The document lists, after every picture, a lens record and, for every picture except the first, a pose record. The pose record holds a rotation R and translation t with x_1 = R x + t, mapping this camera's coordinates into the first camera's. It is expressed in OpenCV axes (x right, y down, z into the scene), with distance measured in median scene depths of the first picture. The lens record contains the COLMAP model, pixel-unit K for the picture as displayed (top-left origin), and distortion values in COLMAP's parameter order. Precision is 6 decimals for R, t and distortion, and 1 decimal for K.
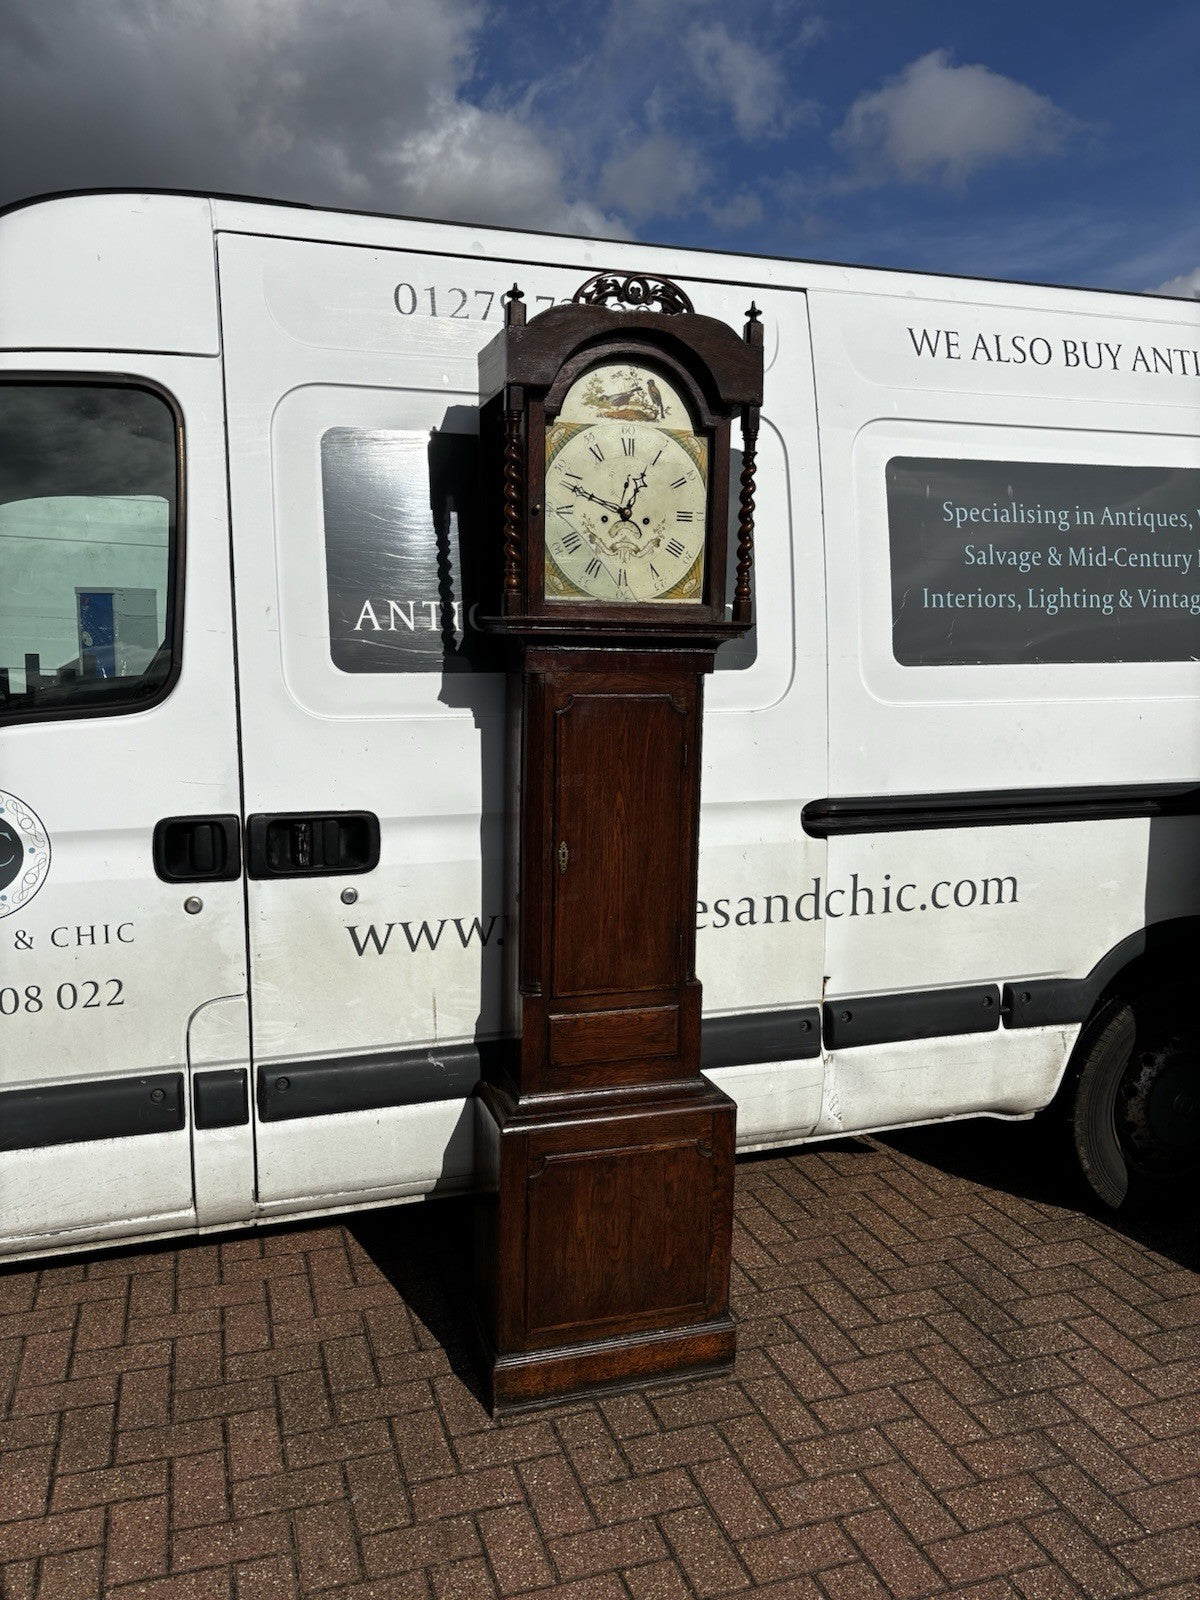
lens RADIAL K [[1198.1, 0, 590.6], [0, 1198.1, 803.5], [0, 0, 1]] dist [0.136163, -0.330023]
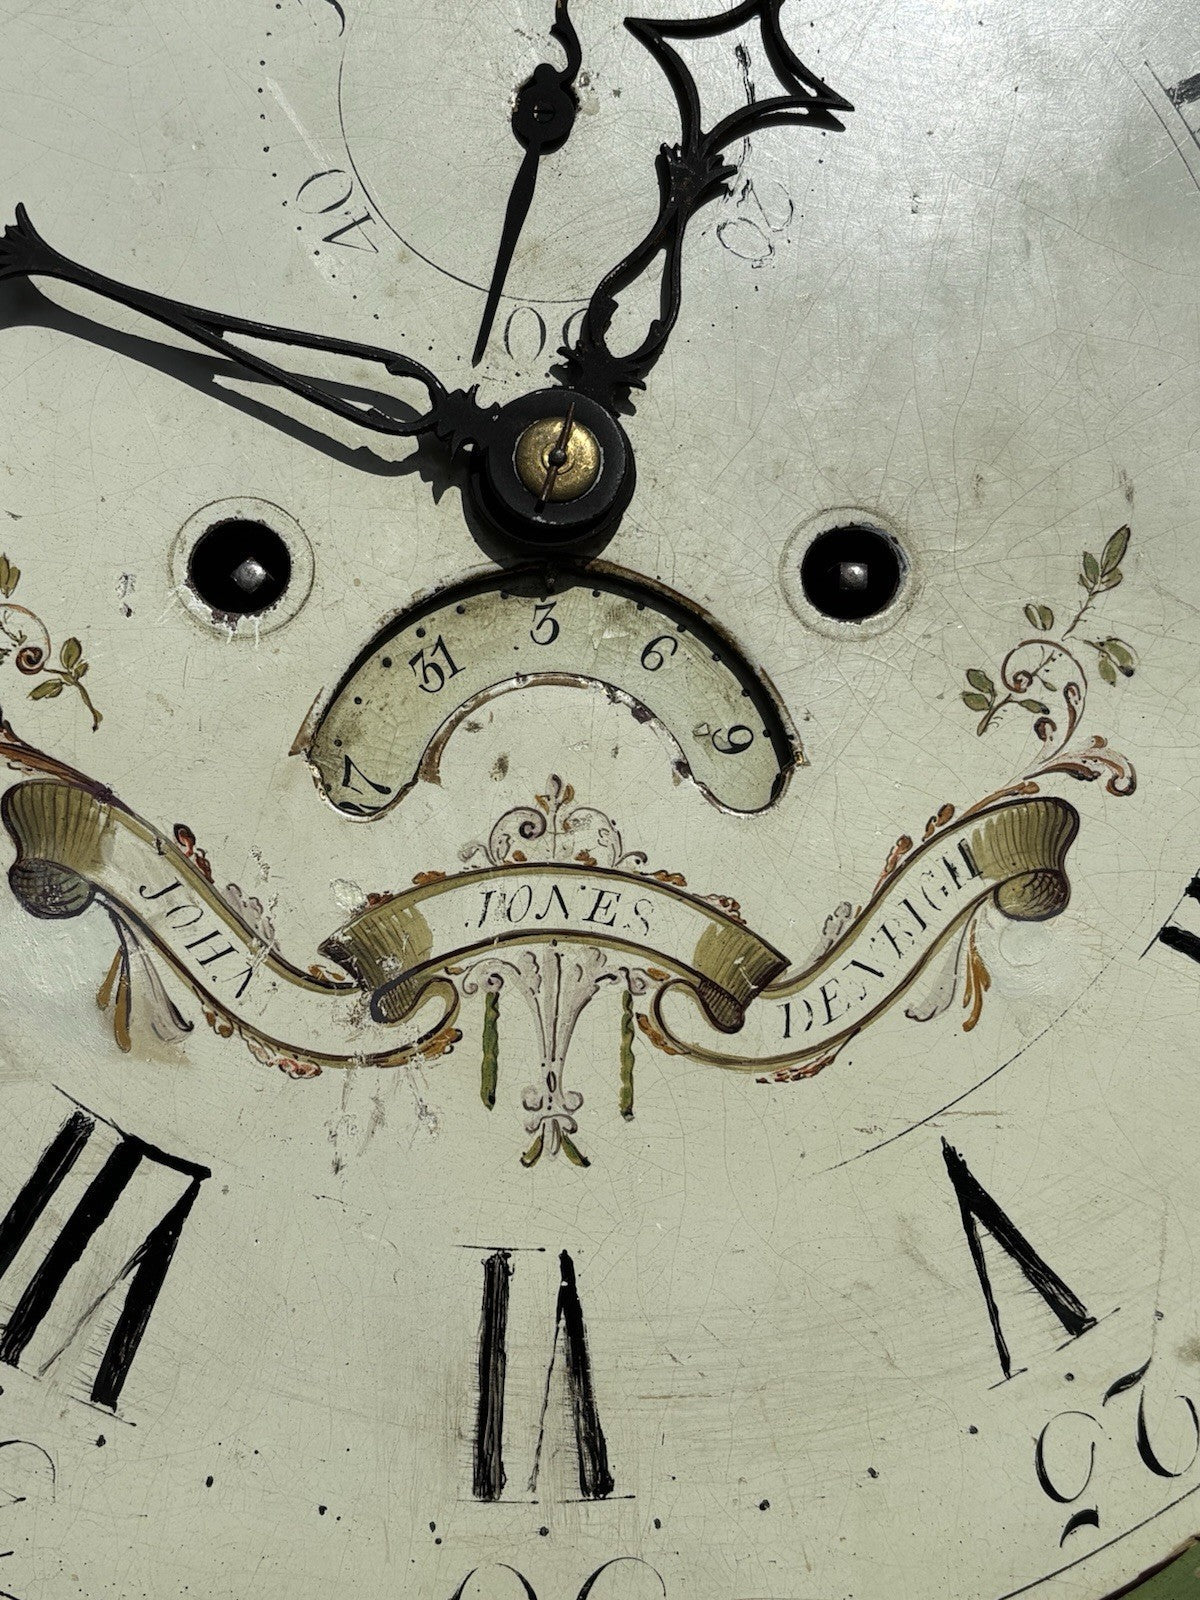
lens RADIAL K [[2097.1, 0, 596.2], [0, 2097.1, 806.3], [0, 0, 1]] dist [0.233573, -1.067319]
pose [[0.978591, -0.049548, -0.199761, 0.052862], [0.002476, 0.973354, -0.229296, -0.183091], [0.205799, 0.223893, 0.952638, 0.840214]]
